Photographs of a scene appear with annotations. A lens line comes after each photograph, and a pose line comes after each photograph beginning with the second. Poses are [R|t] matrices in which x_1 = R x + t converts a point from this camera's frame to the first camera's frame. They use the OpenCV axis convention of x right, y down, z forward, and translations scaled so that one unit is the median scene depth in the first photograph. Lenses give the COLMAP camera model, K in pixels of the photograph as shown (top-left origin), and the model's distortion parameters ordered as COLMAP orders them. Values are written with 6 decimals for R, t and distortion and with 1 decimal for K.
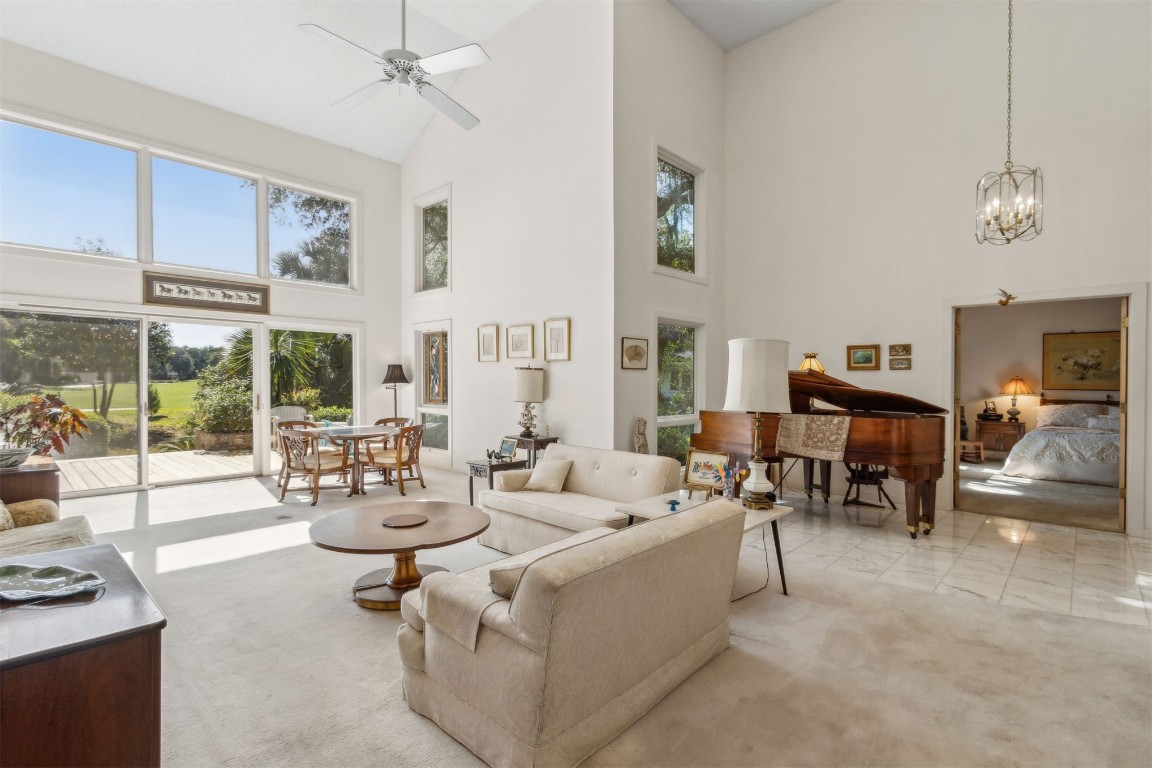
lens RADIAL K [[531.9, 0, 572.7], [0, 531.9, 377.1], [0, 0, 1]] dist [-0.000082, -0.000279]
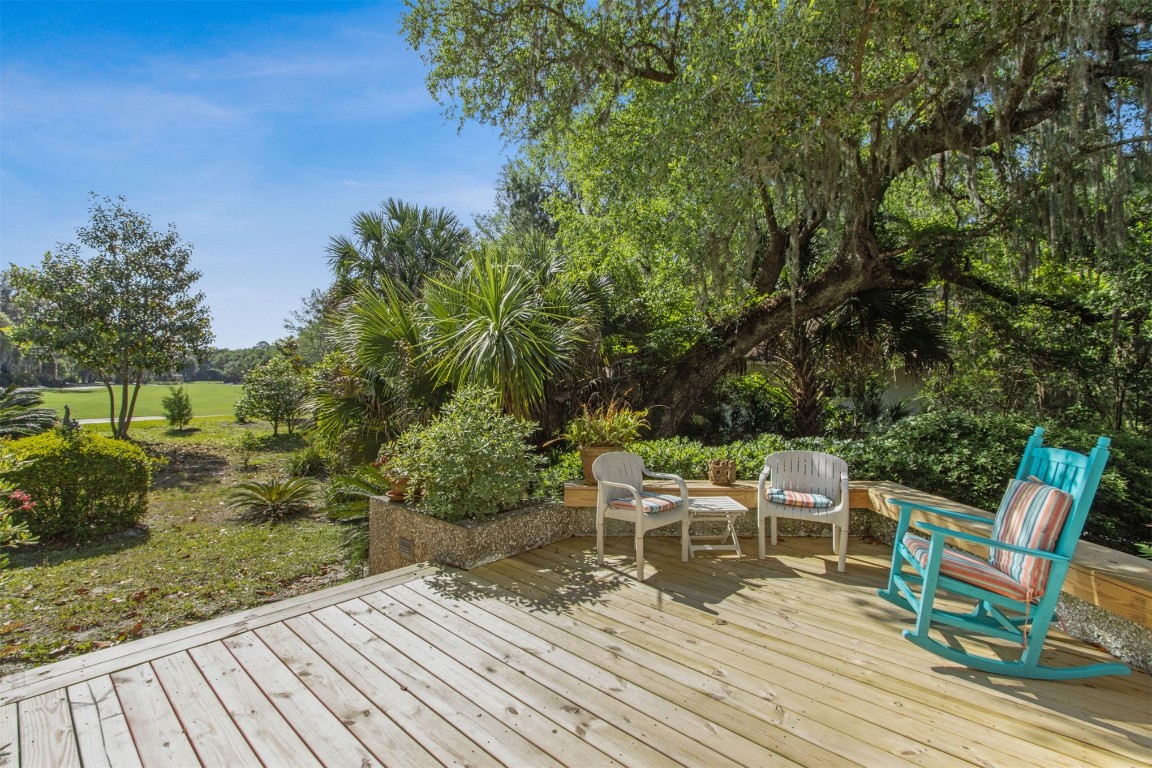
lens RADIAL K [[531.9, 0, 572.7], [0, 531.9, 377.1], [0, 0, 1]] dist [-0.000082, -0.000279]
pose [[0.999979, 0.005243, -0.003738, -0.706279], [-0.005271, 0.999958, -0.007481, 0.005921], [0.003699, 0.007501, 0.999965, 0.720333]]
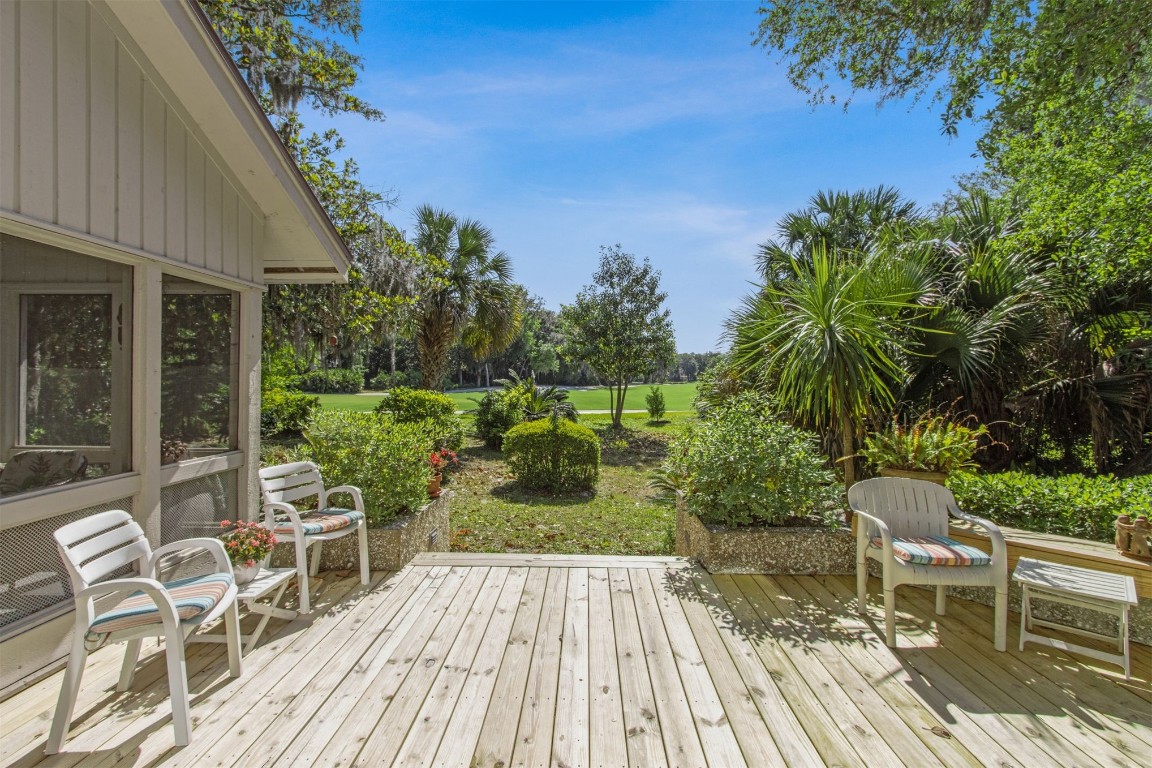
lens RADIAL K [[532.6, 0, 557.4], [0, 532.6, 364.2], [0, 0, 1]] dist [-0.003127, -0.000395]
pose [[0.638109, -0.022965, -0.769604, -0.511408], [0.001443, 0.999589, -0.028630, -0.001244], [0.769945, 0.017159, 0.637880, 0.779113]]
